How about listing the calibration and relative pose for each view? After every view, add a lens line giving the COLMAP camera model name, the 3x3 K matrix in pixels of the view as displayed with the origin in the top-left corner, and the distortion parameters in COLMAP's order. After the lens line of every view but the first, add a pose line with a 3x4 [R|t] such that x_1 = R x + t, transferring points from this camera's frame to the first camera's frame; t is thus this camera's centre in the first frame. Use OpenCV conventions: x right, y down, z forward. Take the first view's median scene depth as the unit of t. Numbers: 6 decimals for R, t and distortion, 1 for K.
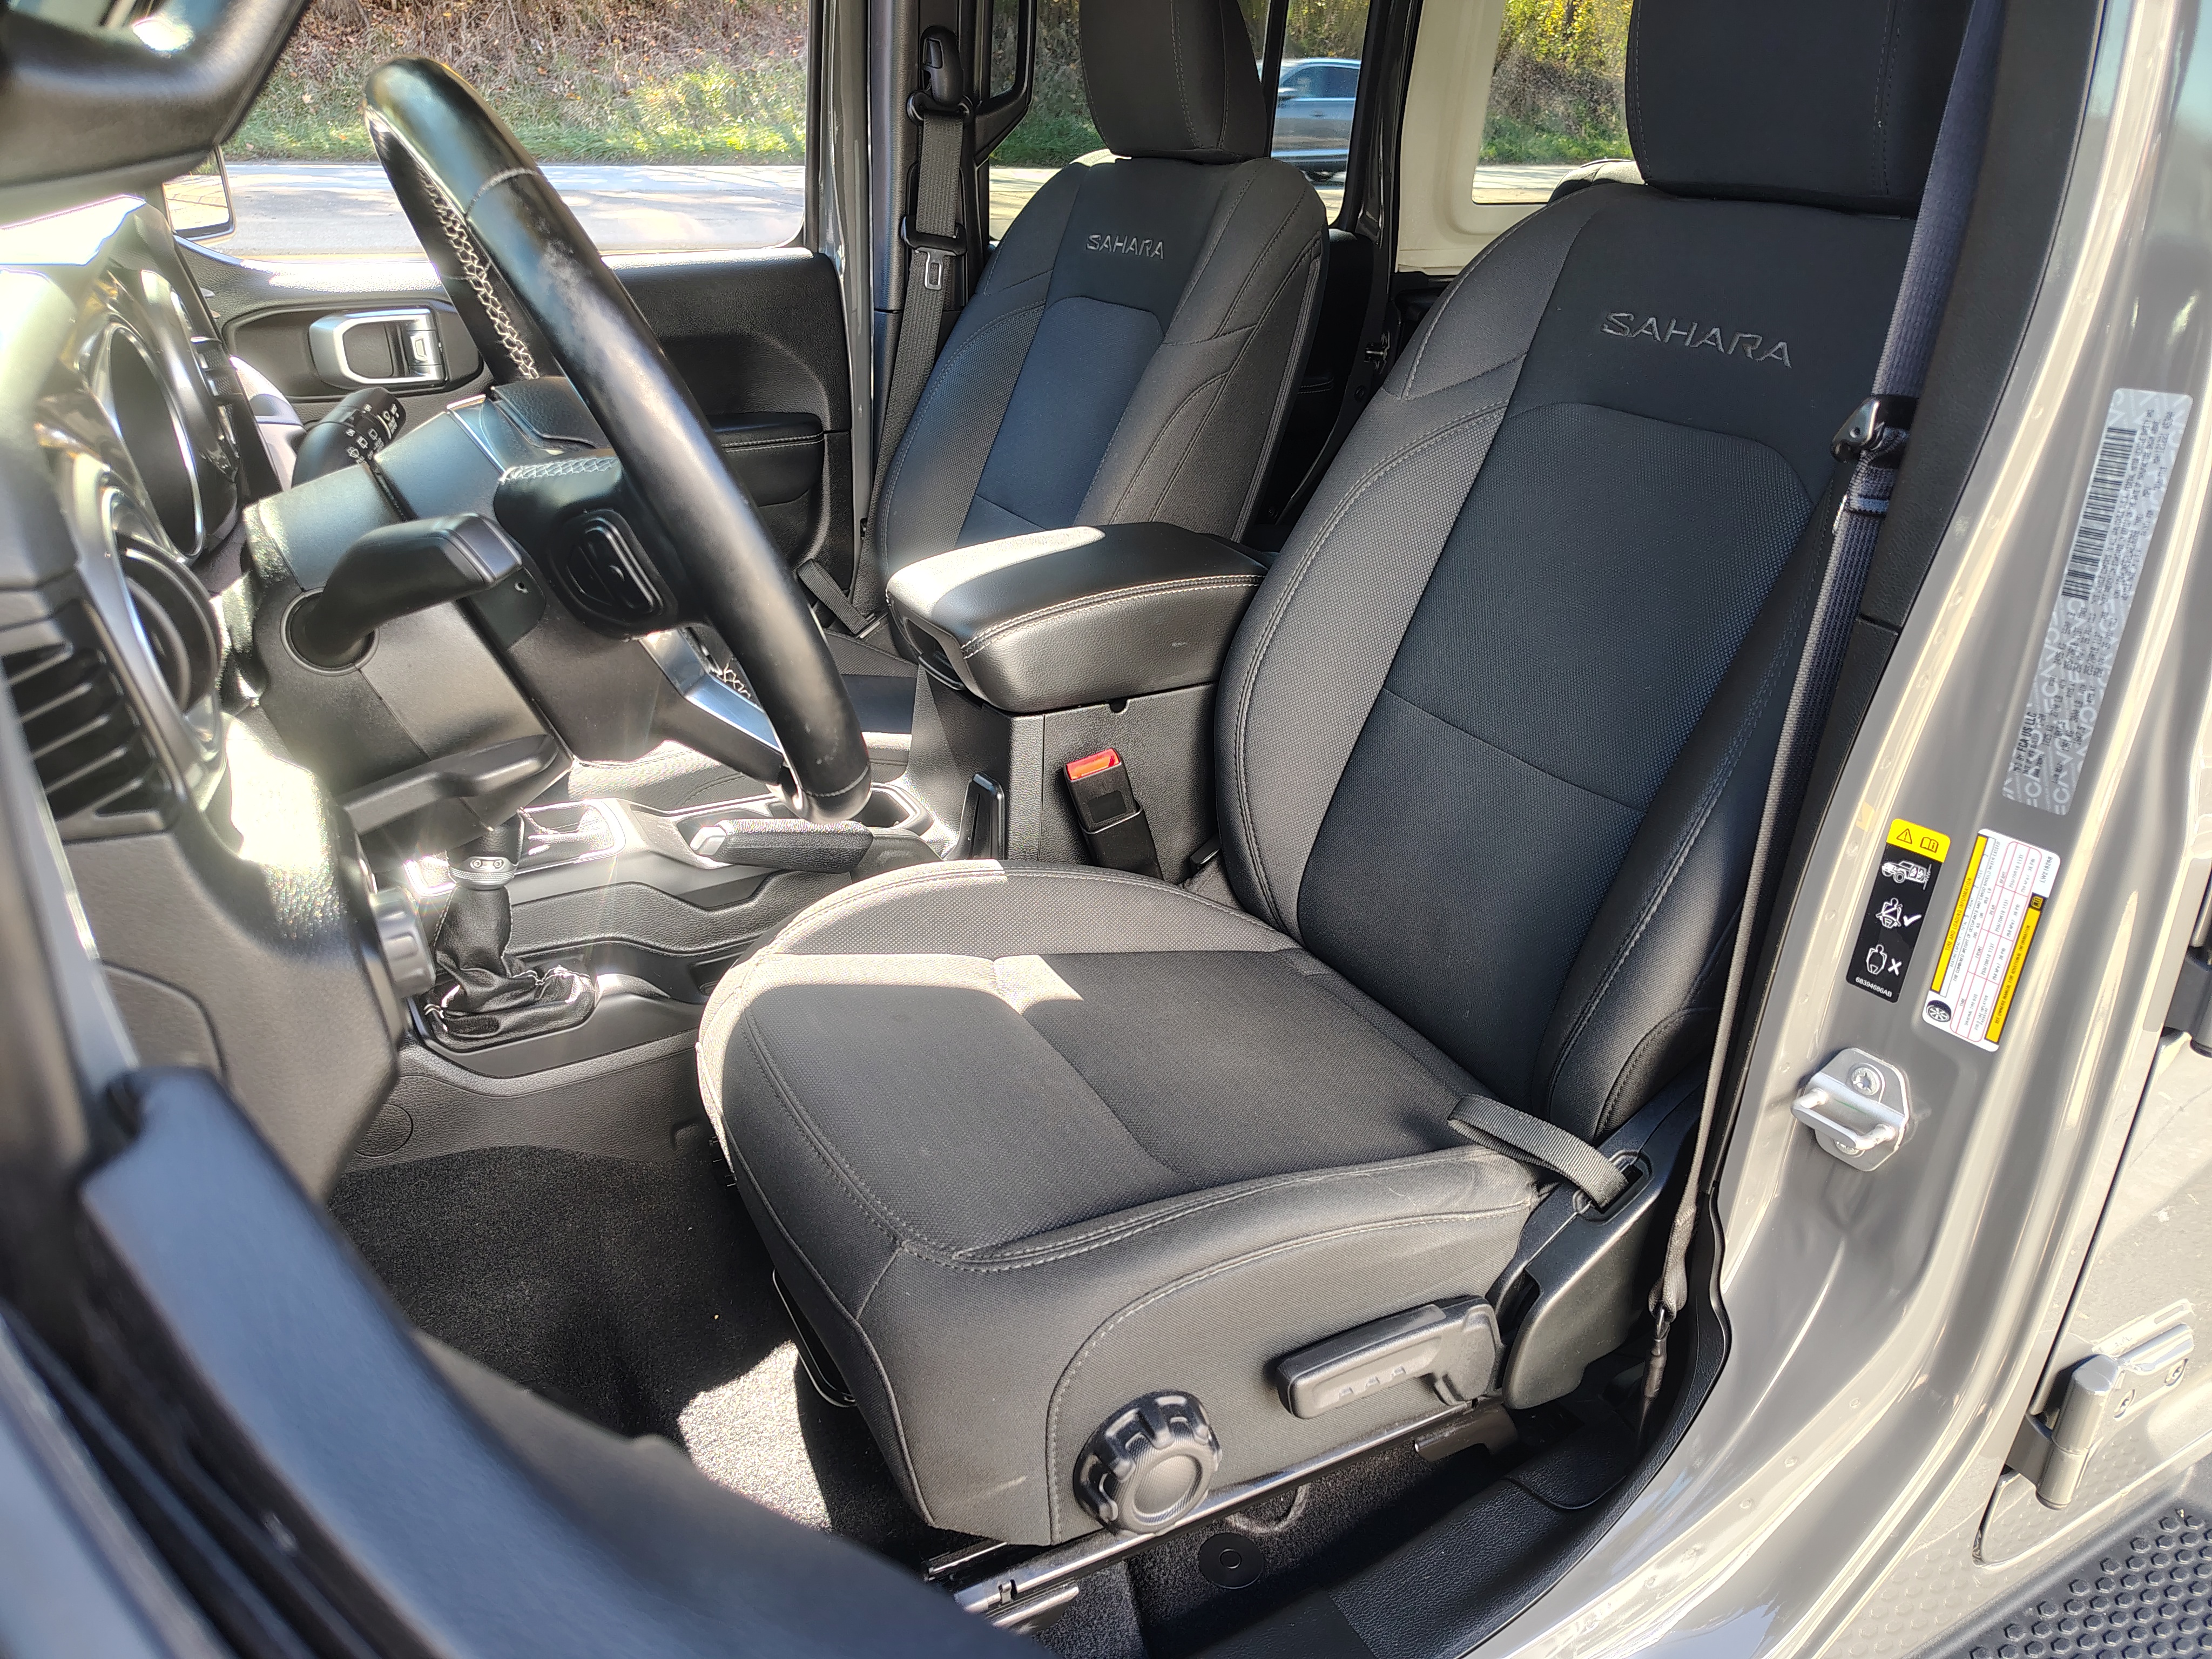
lens RADIAL K [[1571.1, 0, 1113.7], [0, 1571.1, 844.0], [0, 0, 1]] dist [0.005803, -0.022860]
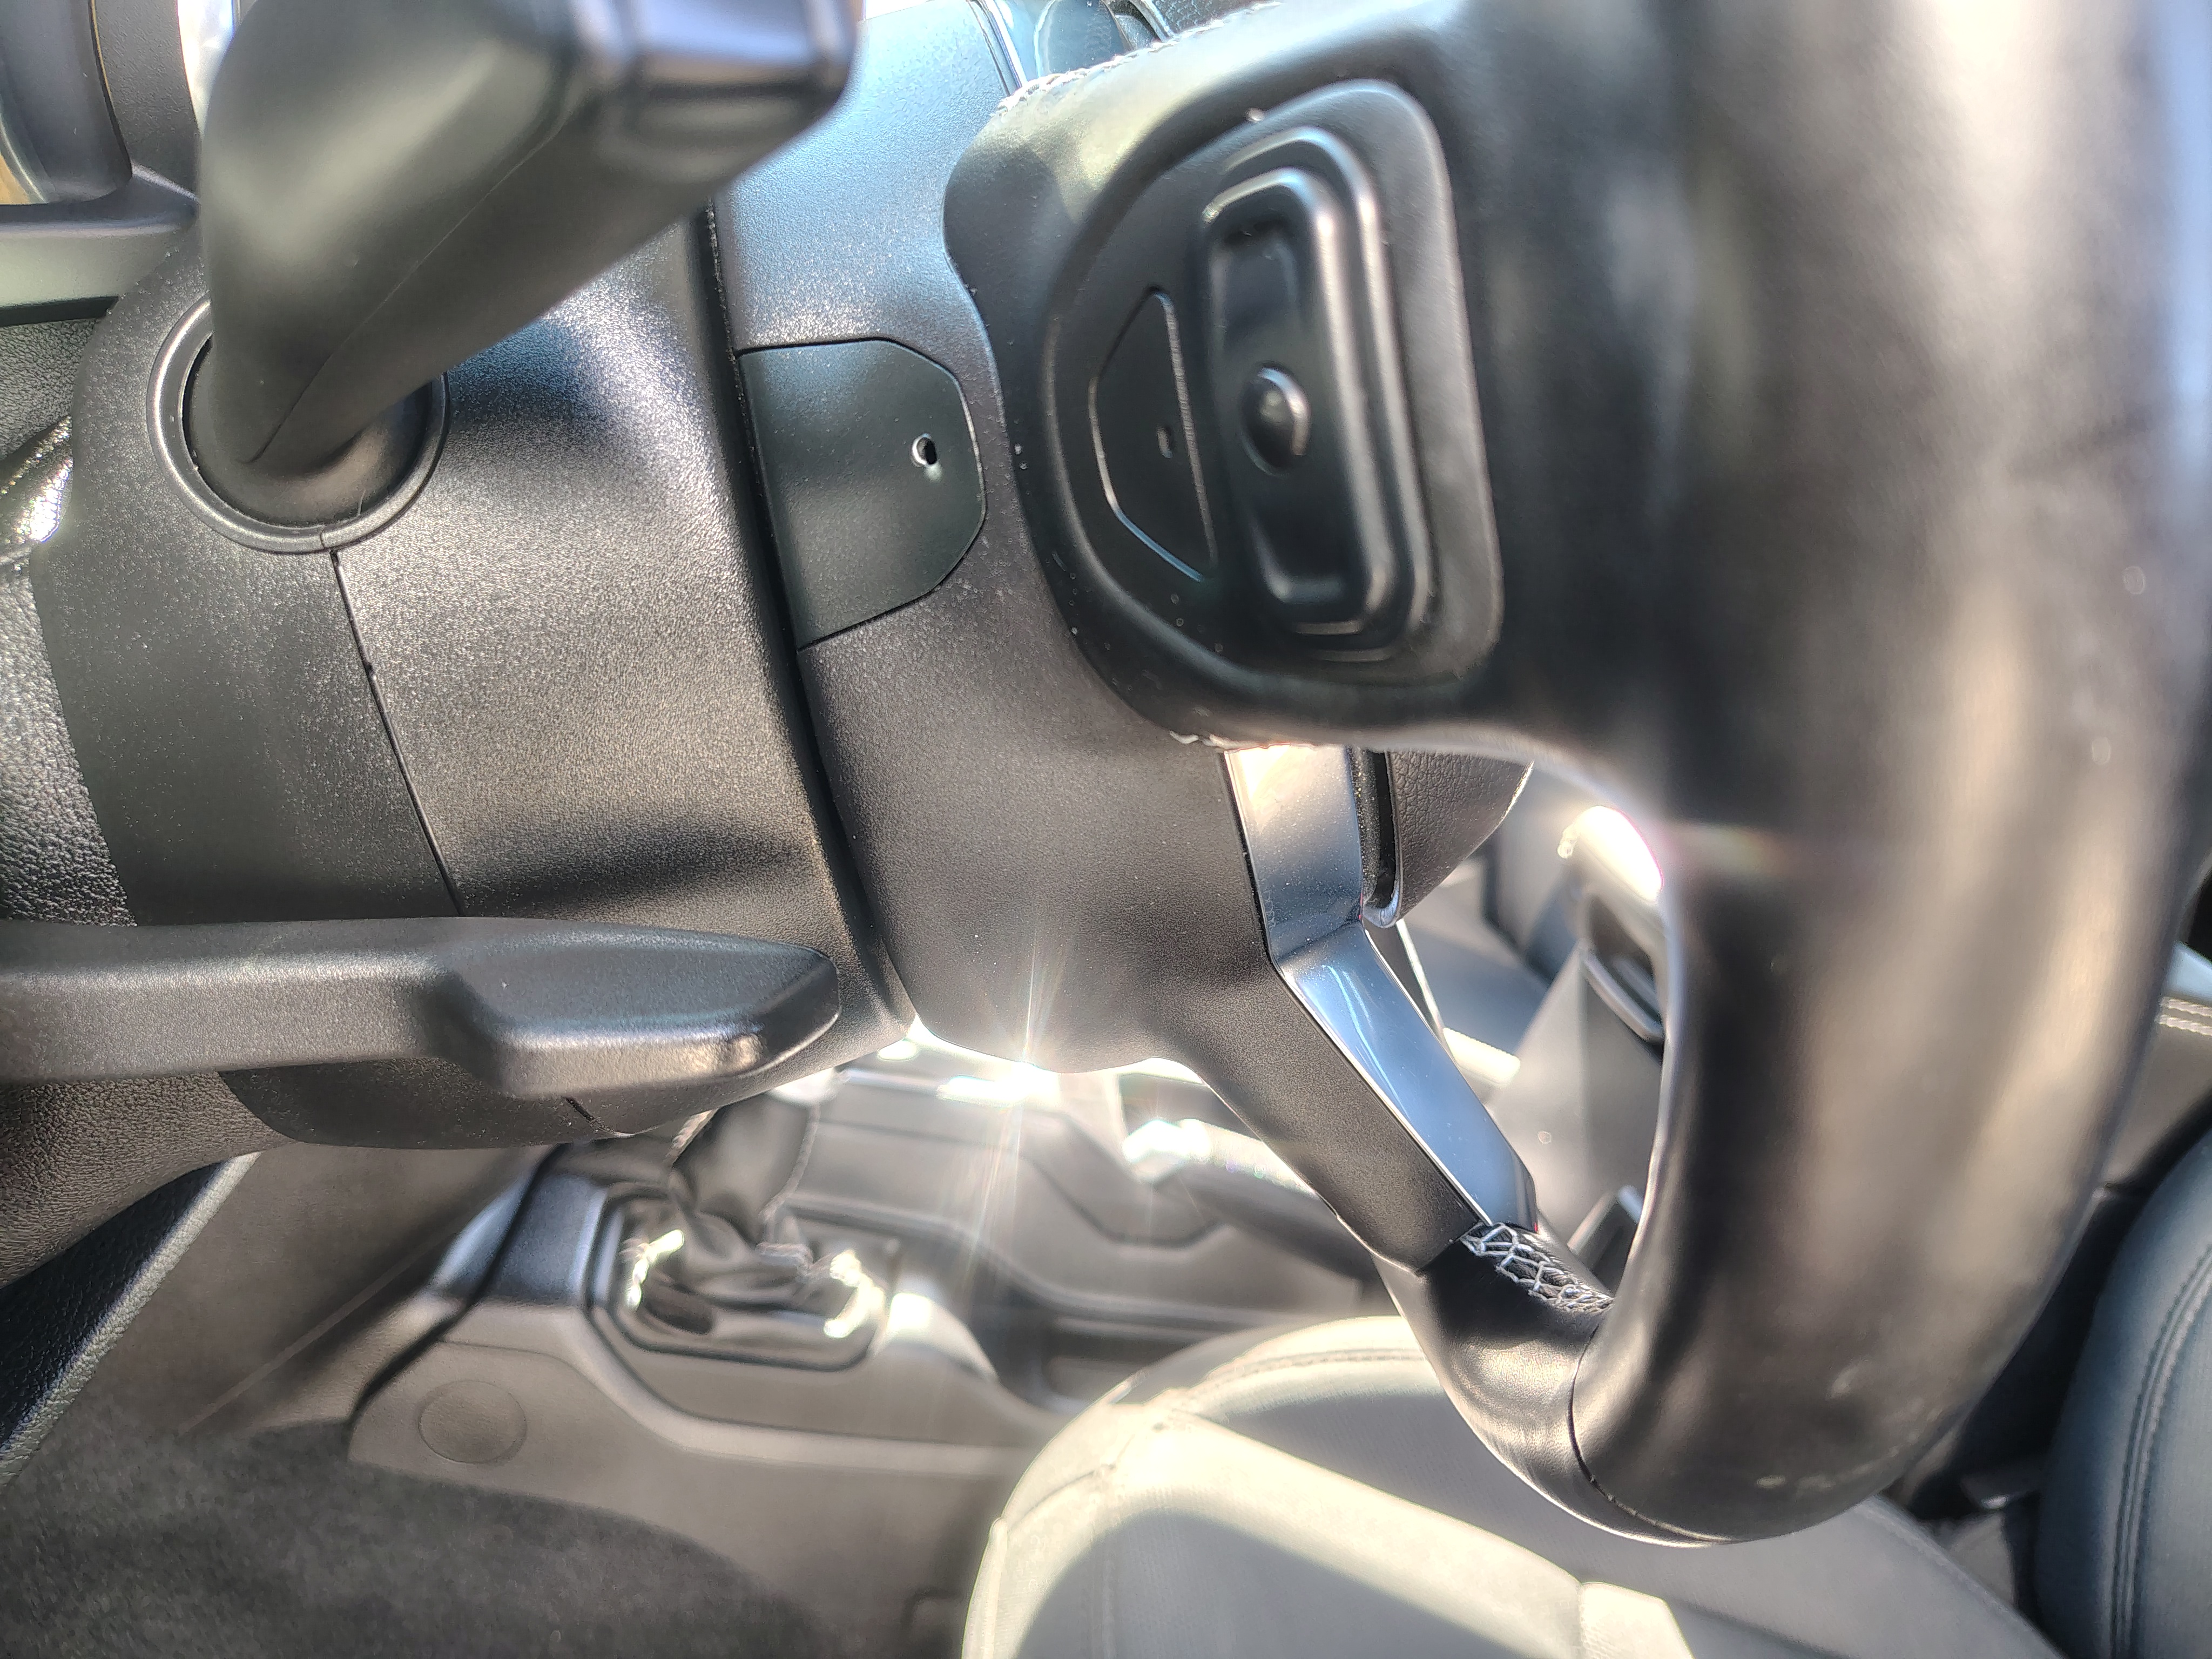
lens RADIAL K [[1571.1, 0, 1113.7], [0, 1571.1, 844.0], [0, 0, 1]] dist [0.005803, -0.022860]
pose [[0.900903, 0.318401, -0.294948, -0.145504], [-0.357984, 0.929362, -0.090183, -0.050882], [0.245399, 0.186833, 0.951248, 0.455933]]
